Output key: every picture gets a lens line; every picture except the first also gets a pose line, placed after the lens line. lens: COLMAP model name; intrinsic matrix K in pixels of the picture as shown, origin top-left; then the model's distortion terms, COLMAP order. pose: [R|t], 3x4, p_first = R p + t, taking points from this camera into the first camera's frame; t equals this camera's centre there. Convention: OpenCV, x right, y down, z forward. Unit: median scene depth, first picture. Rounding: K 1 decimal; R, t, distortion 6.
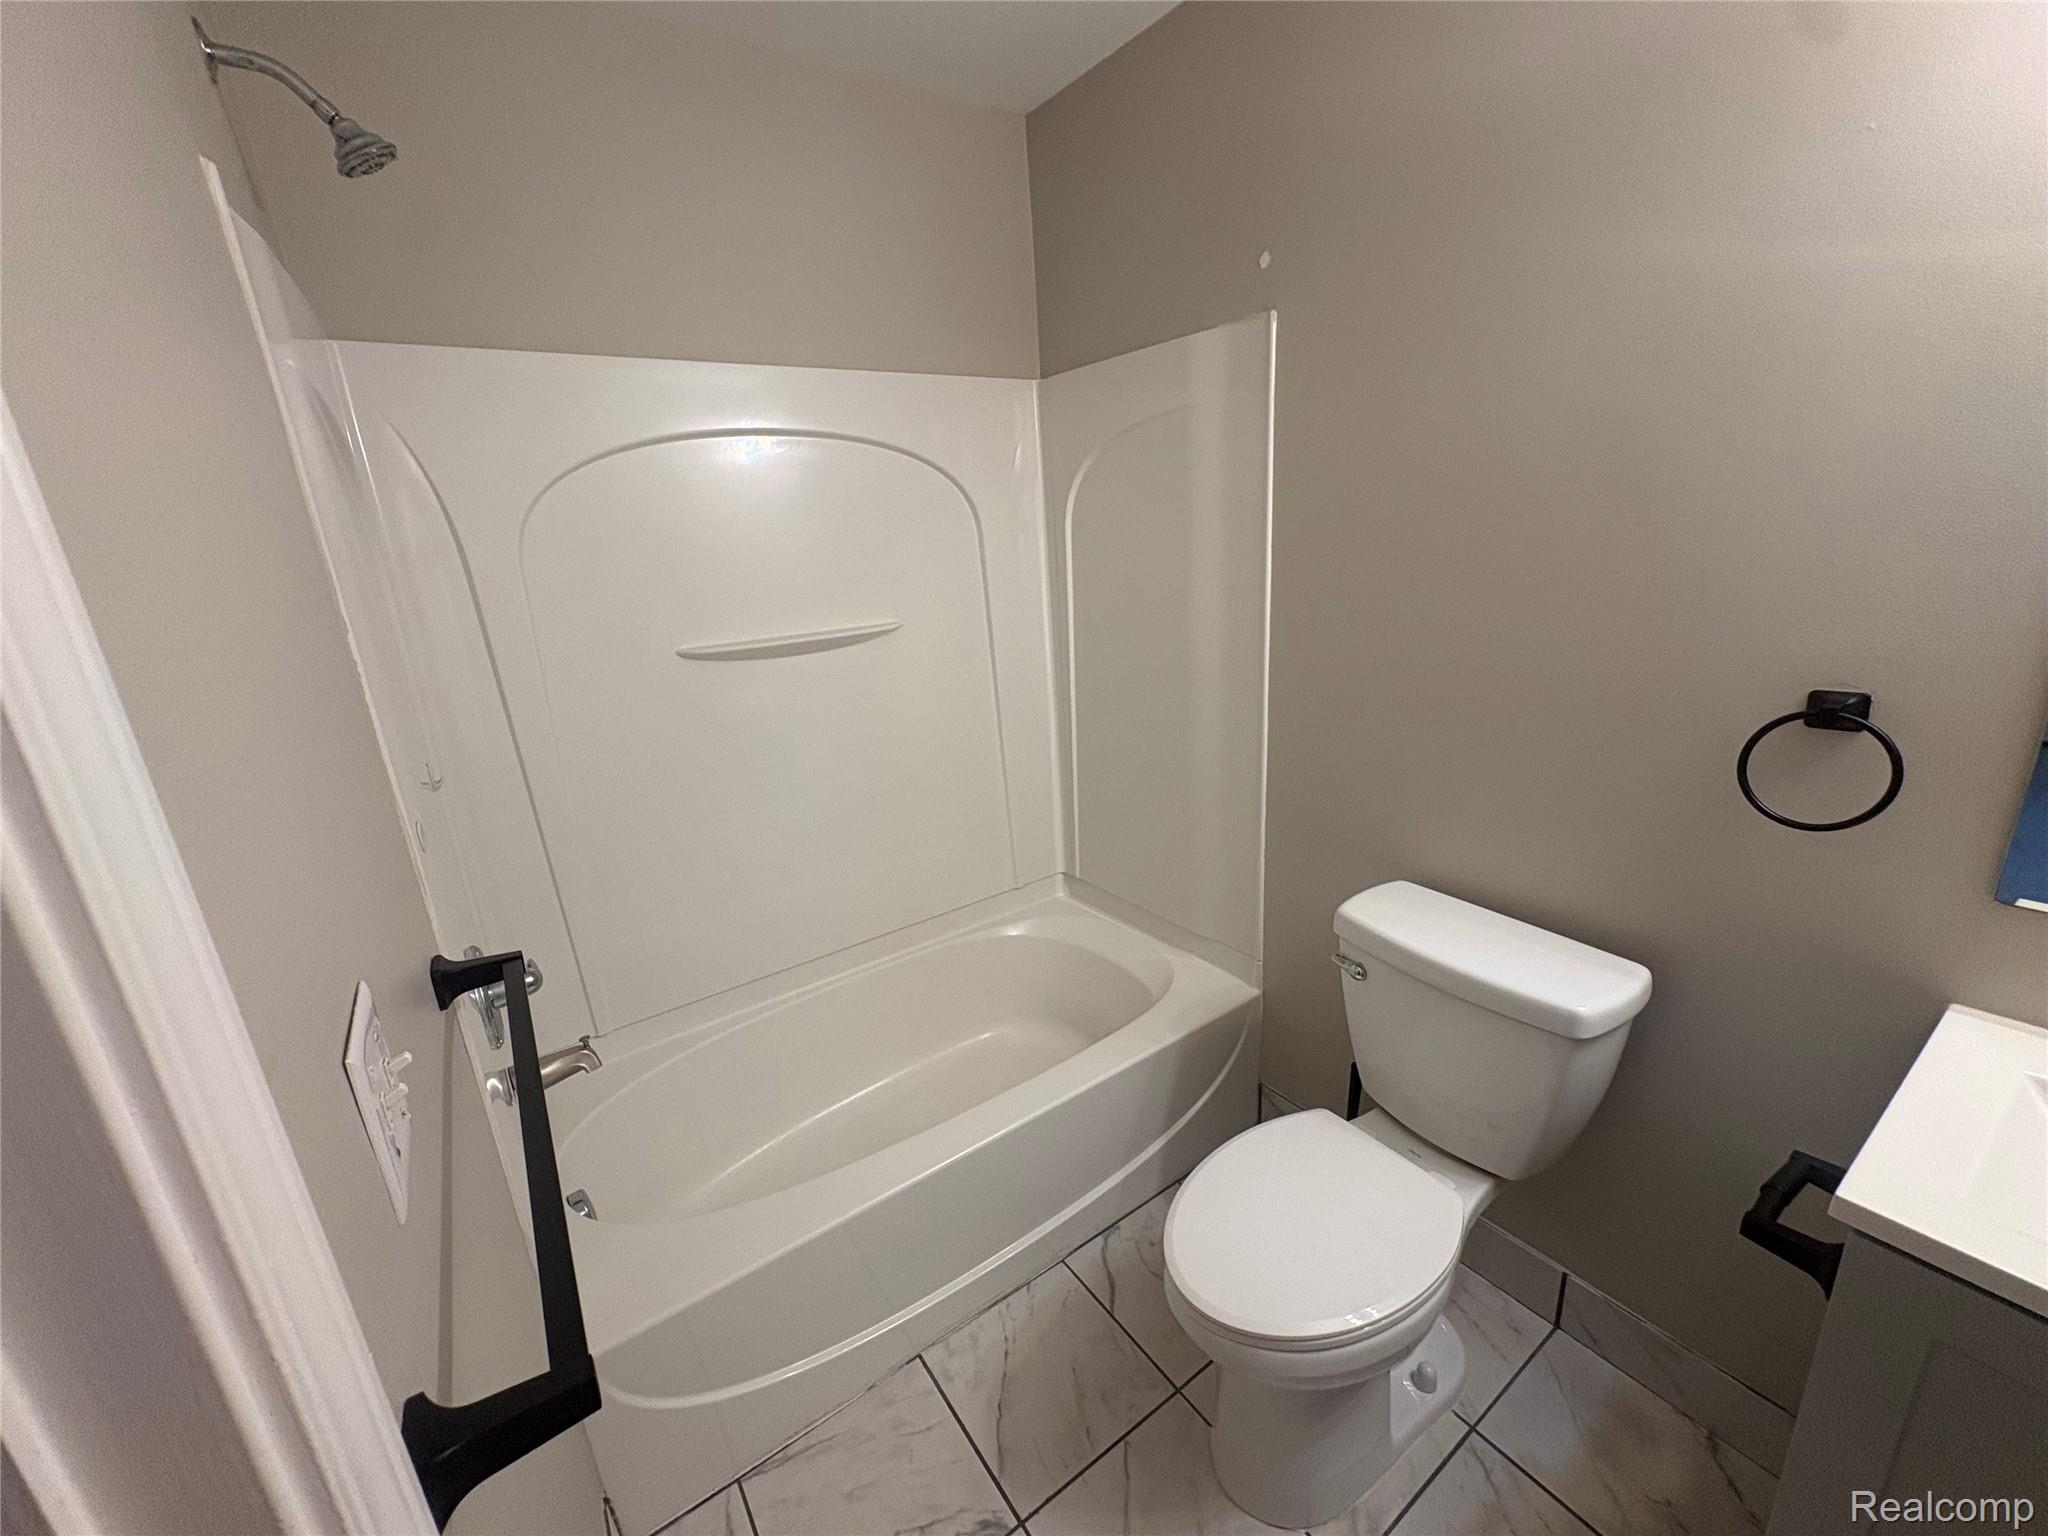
lens RADIAL K [[818.4, 0, 1012.6], [0, 818.4, 771.5], [0, 0, 1]] dist [-0.001108, -0.000094]
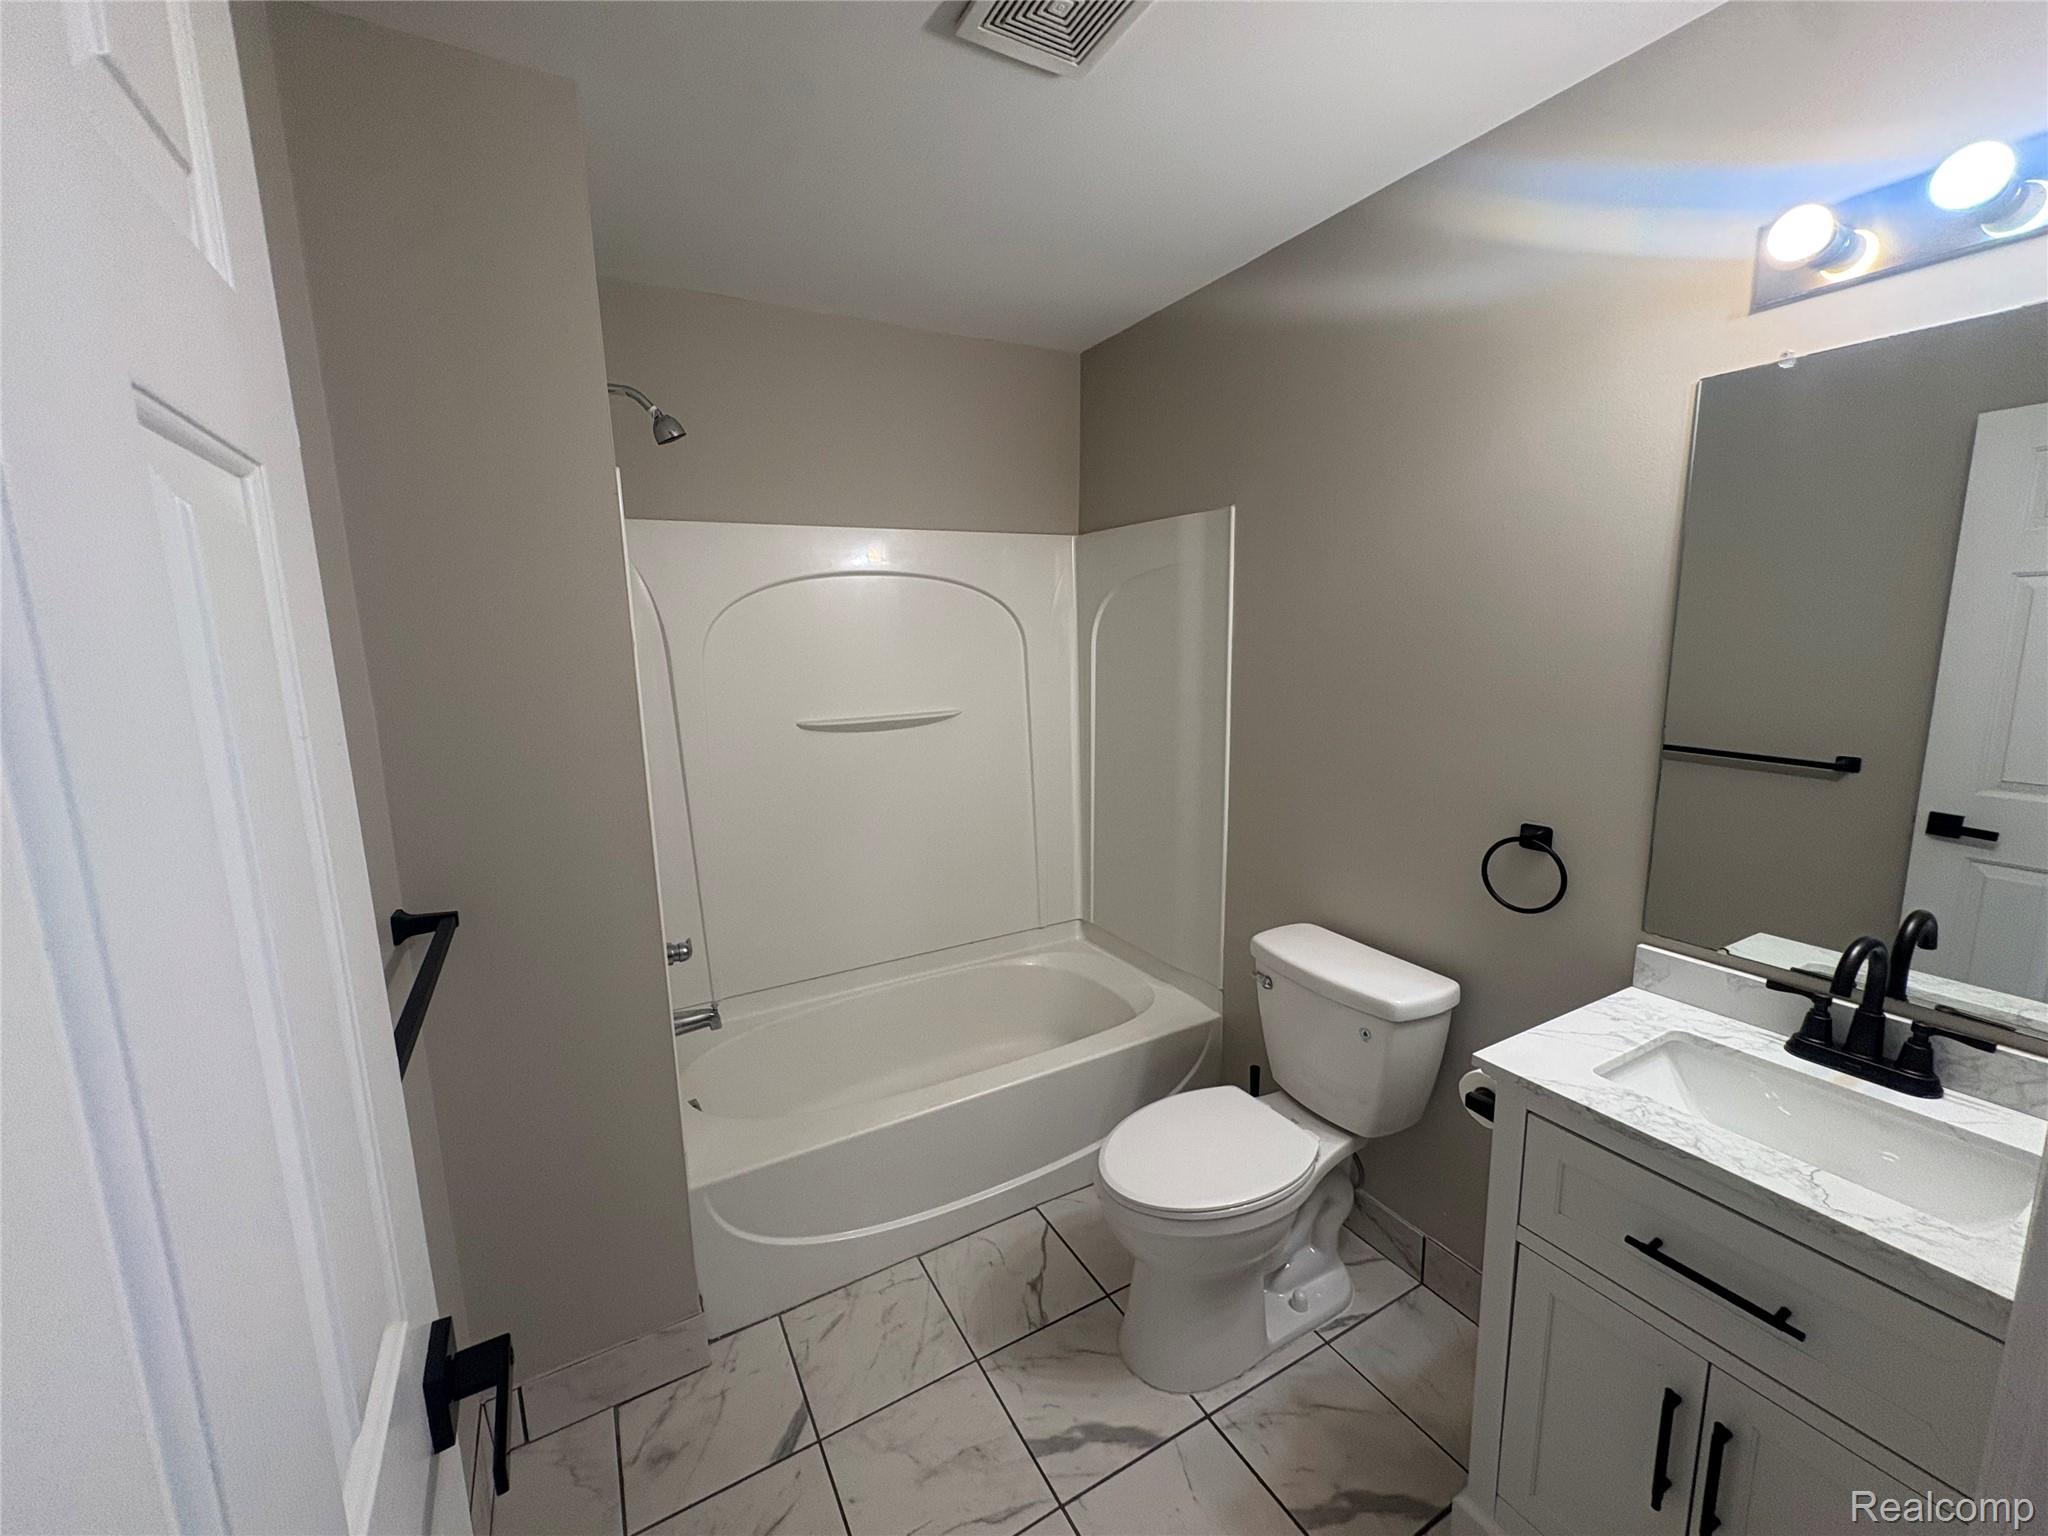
lens RADIAL K [[818.4, 0, 1033.7], [0, 818.4, 764.8], [0, 0, 1]] dist [-0.001108, -0.000094]
pose [[0.995613, 0.055513, -0.075324, 0.096025], [-0.063852, 0.991513, -0.113244, 0.051490], [0.068398, 0.117557, 0.990708, -0.321305]]
